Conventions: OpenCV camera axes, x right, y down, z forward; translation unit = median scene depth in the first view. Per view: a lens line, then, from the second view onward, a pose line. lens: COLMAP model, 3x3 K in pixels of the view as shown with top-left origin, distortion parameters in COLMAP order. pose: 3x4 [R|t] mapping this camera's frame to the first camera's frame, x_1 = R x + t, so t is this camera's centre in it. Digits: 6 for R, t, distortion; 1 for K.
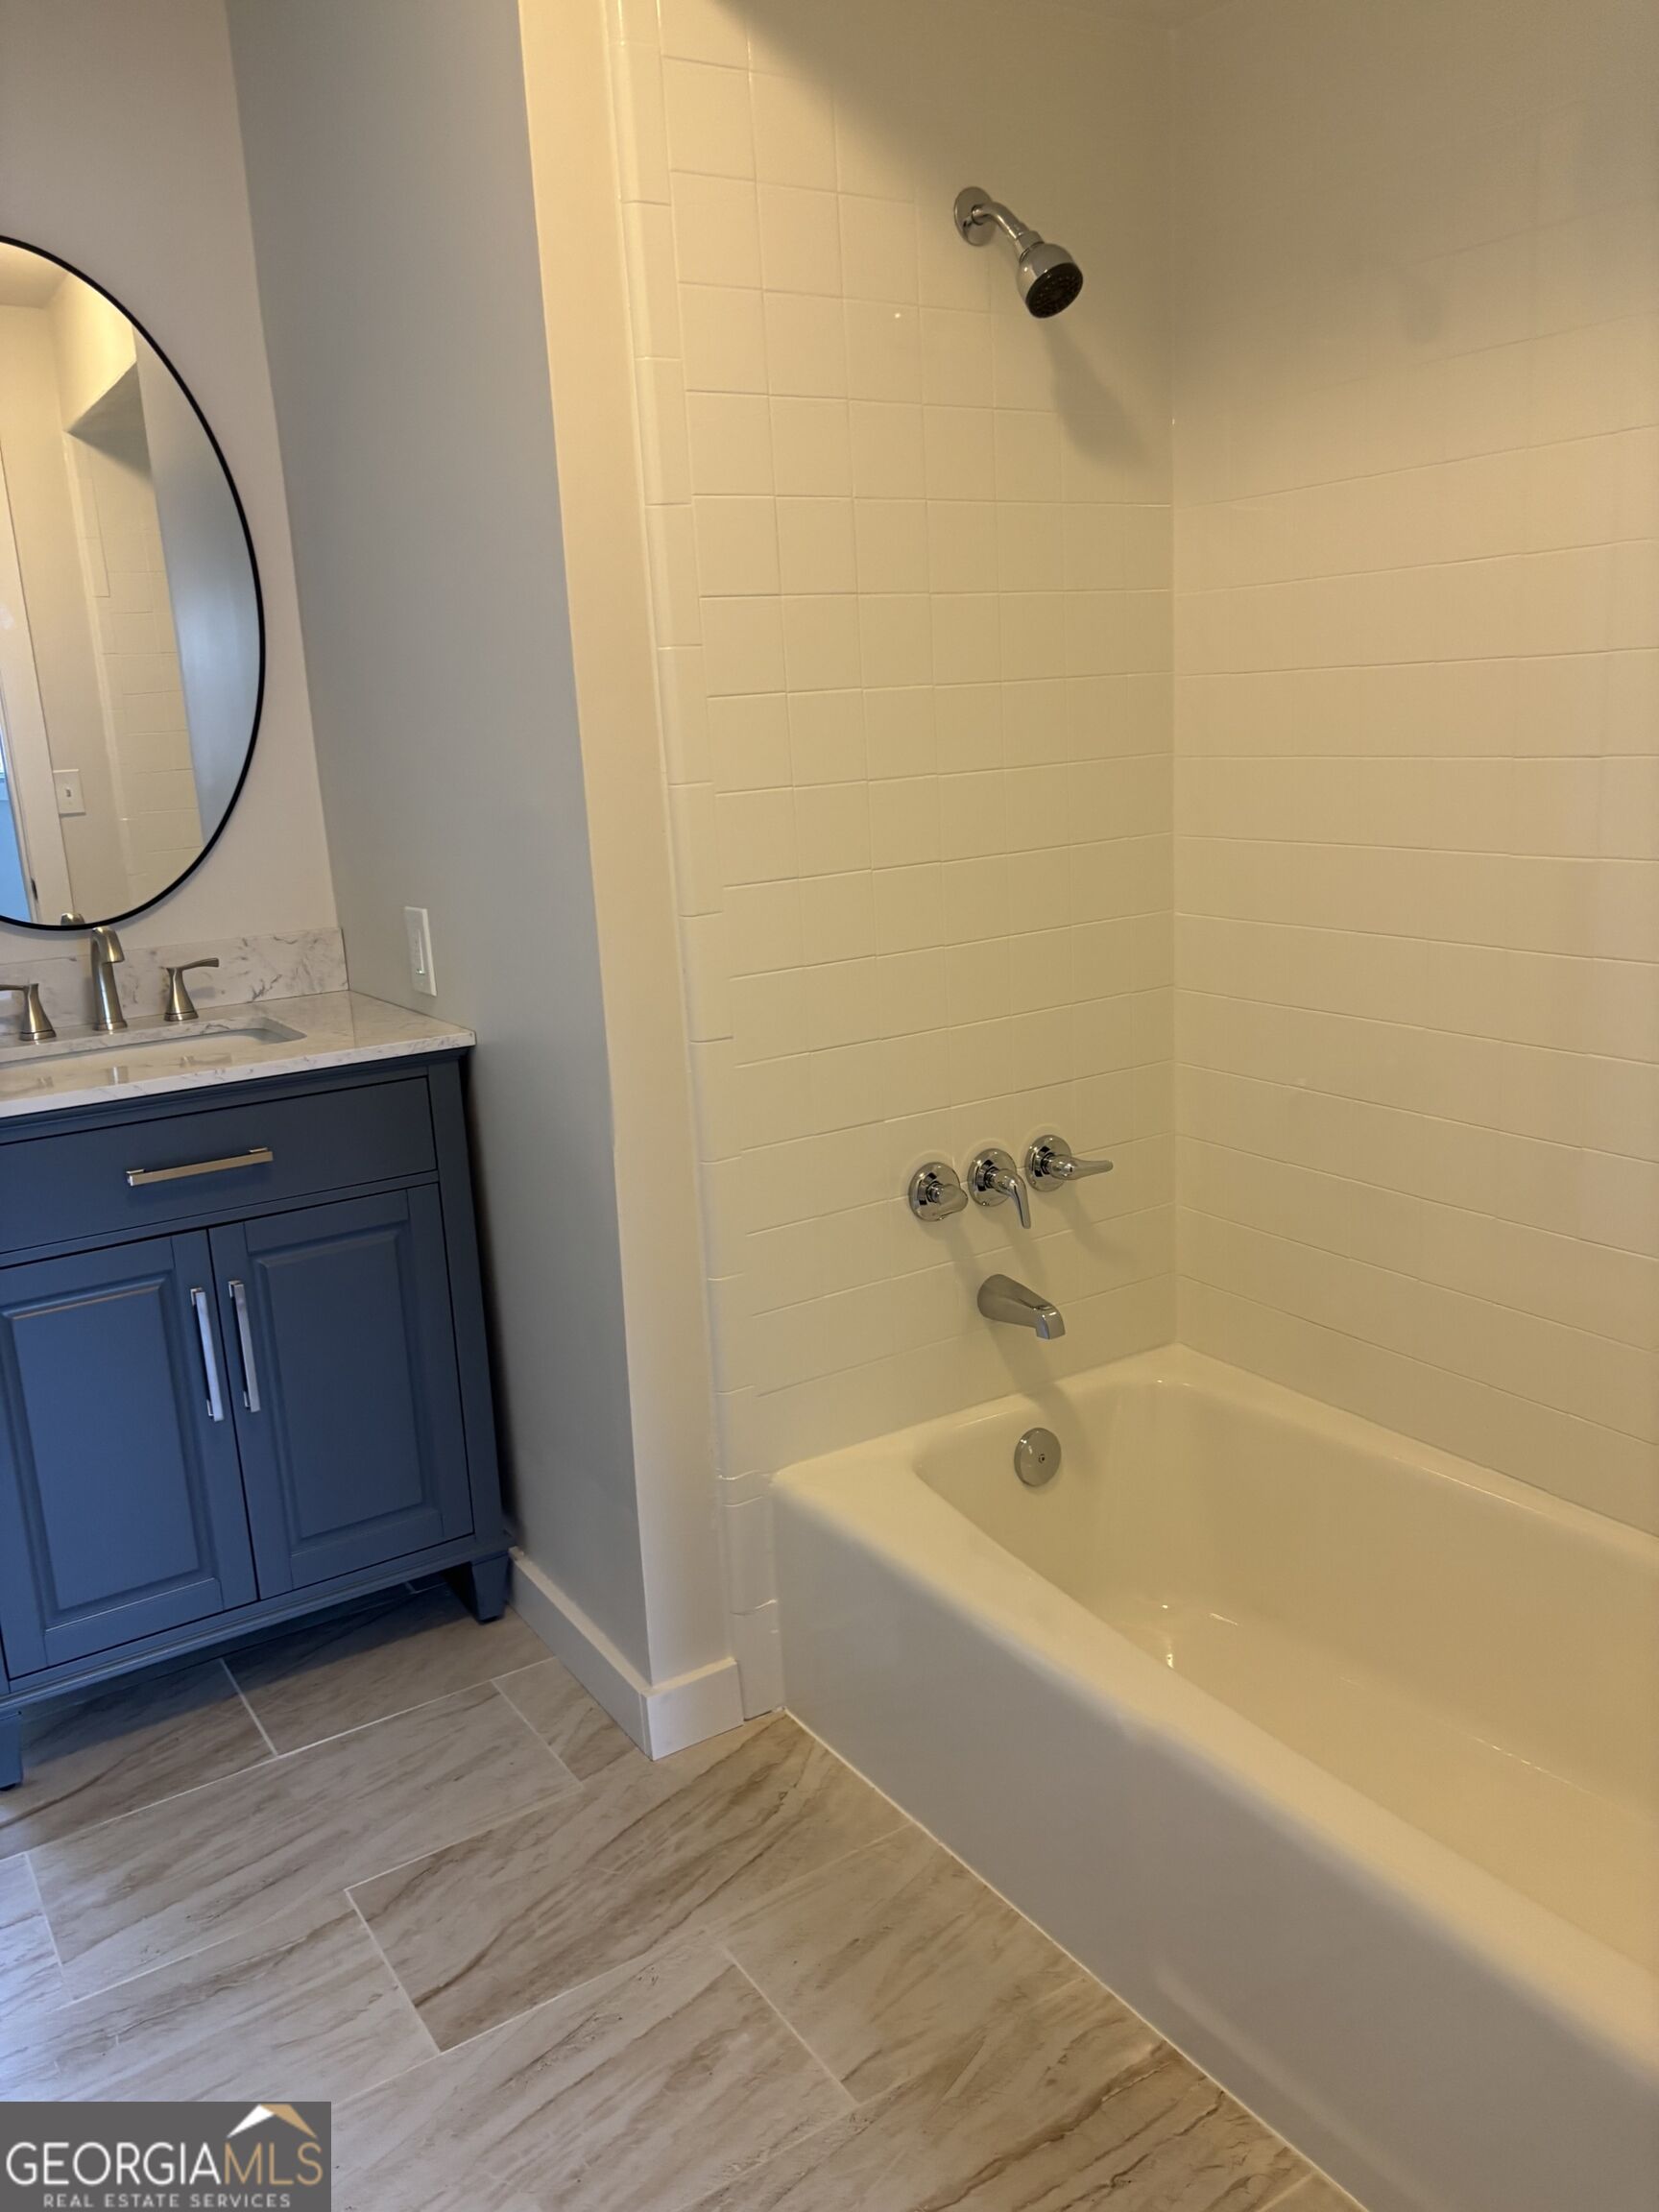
lens RADIAL K [[1683.0, 0, 834.1], [0, 1683.0, 1104.0], [0, 0, 1]] dist [-0.003307, -0.001146]
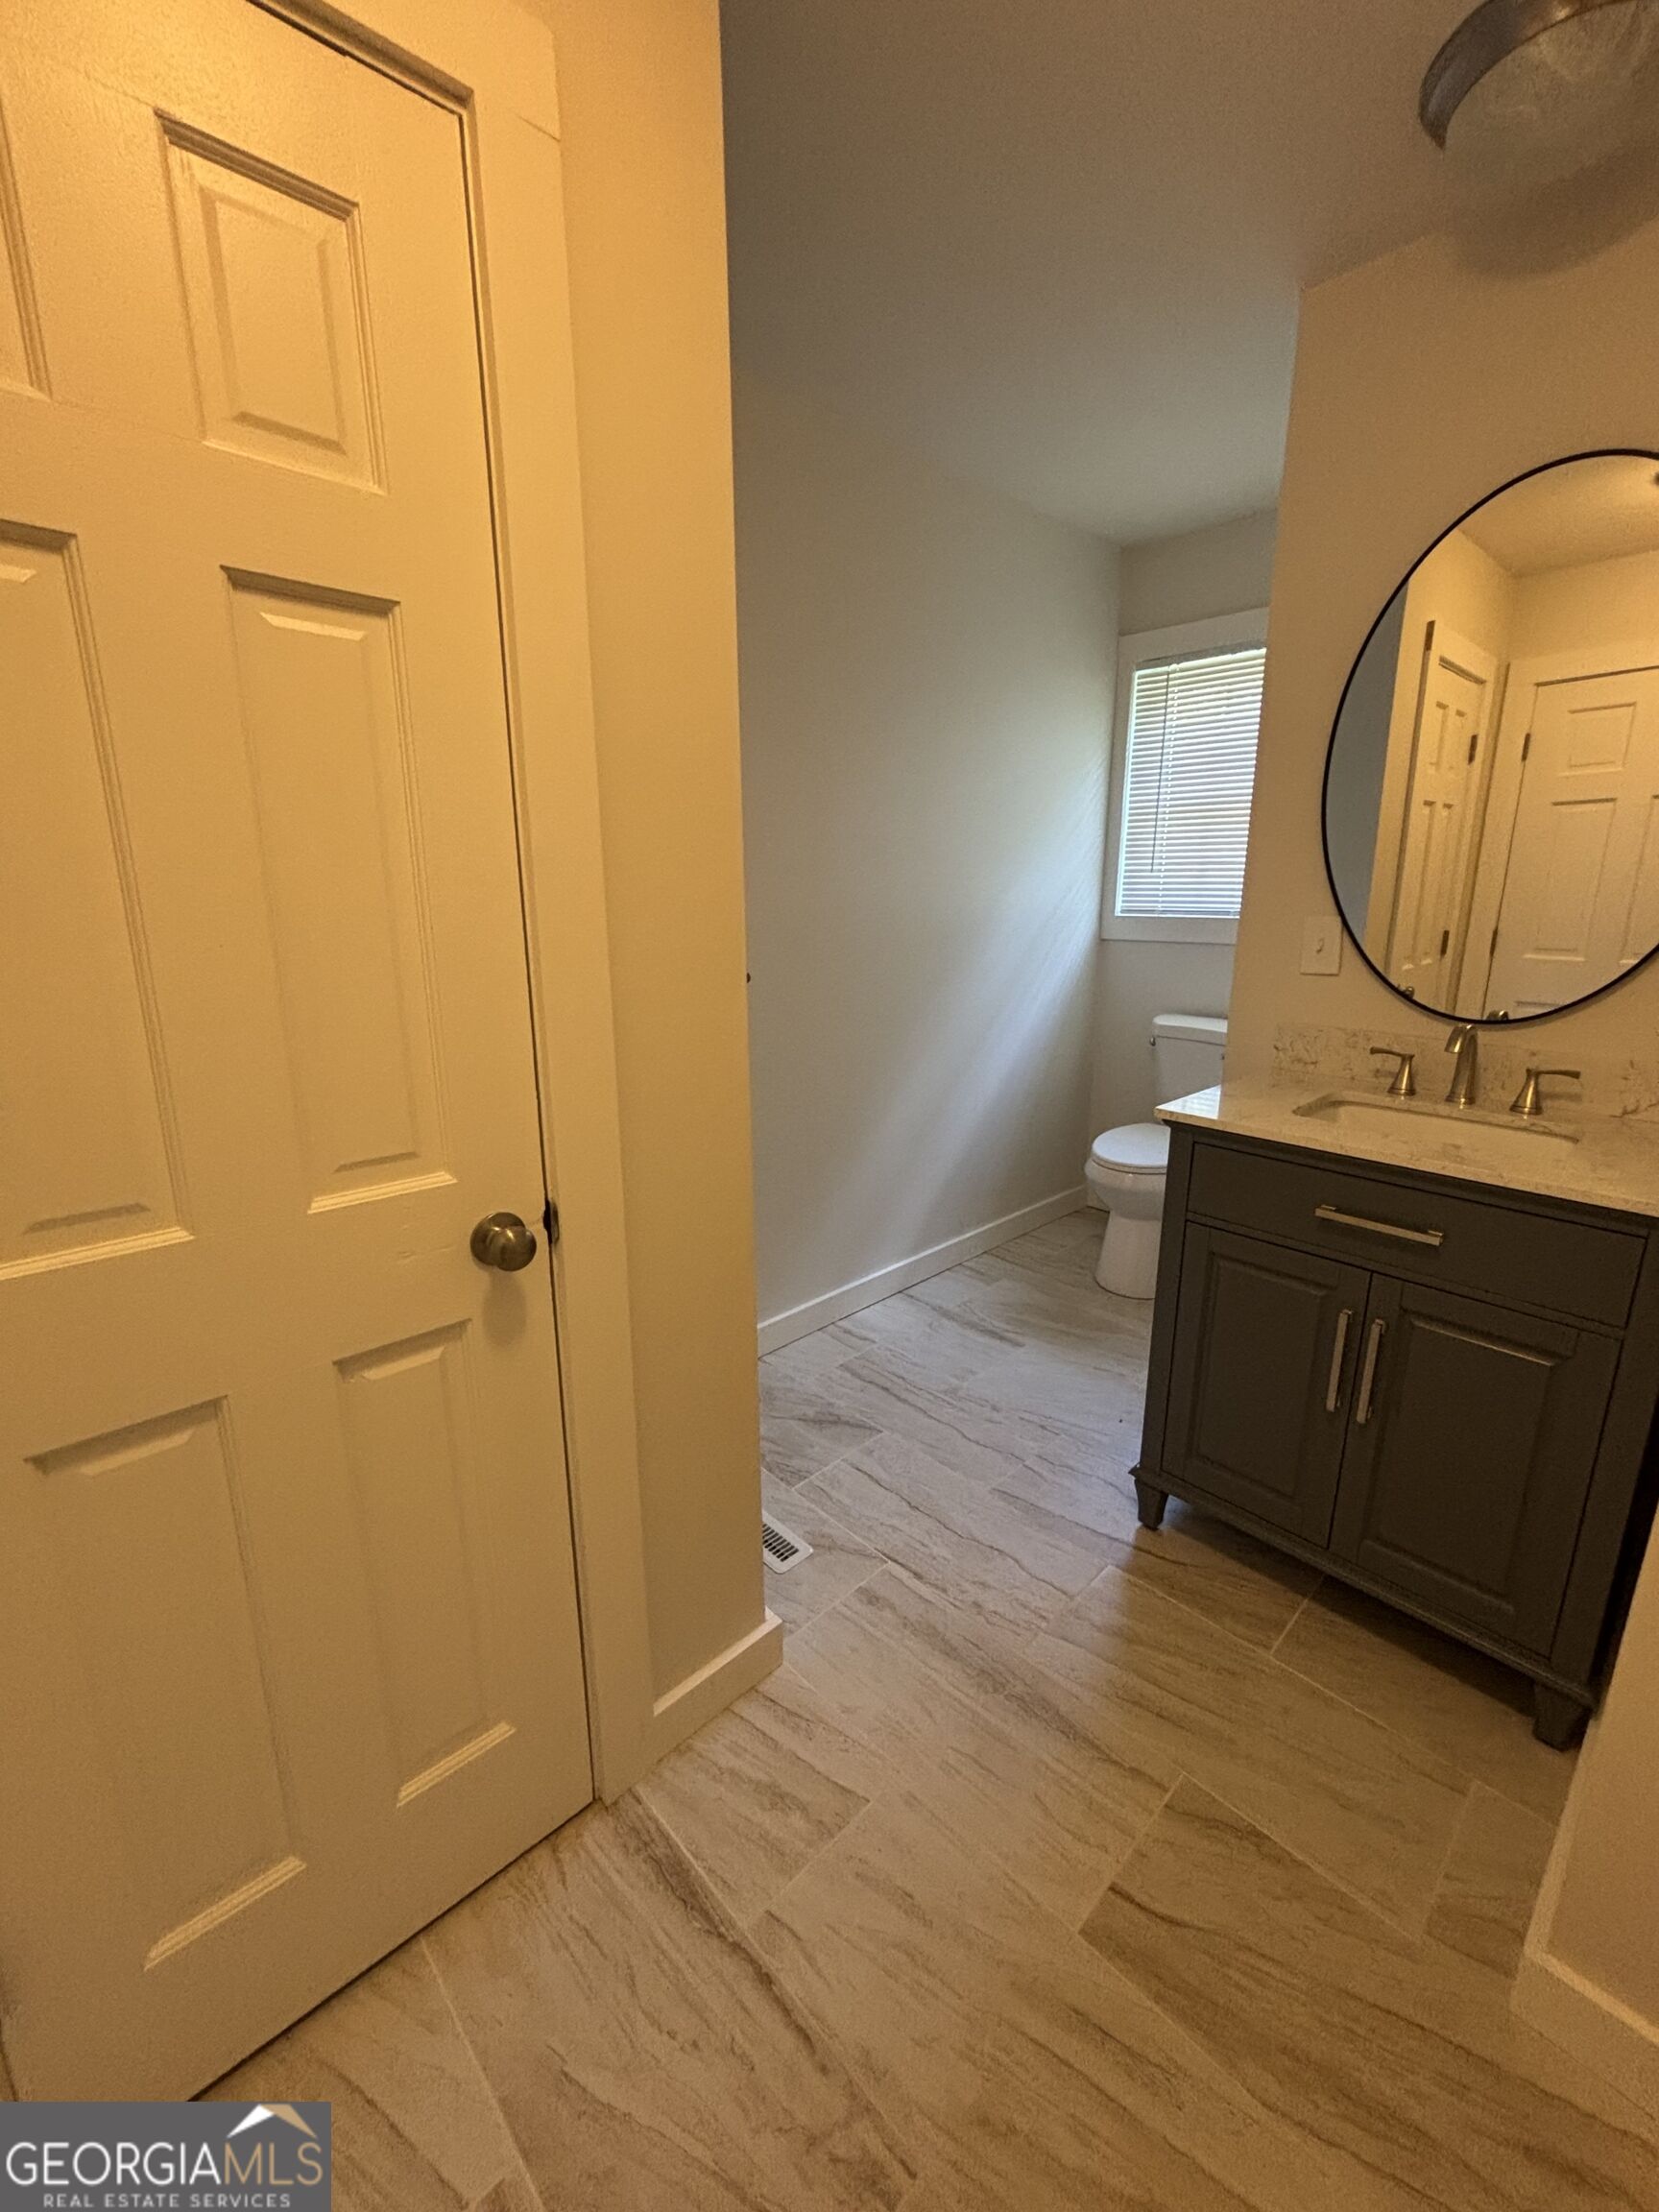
lens RADIAL K [[885.6, 0, 830.7], [0, 885.6, 1106.7], [0, 0, 1]] dist [-0.000141, -0.000950]
pose [[0.169595, 0.288974, -0.942195, 0.157064], [-0.230718, 0.941118, 0.247115, -0.122481], [0.958127, 0.175472, 0.226280, 0.485003]]
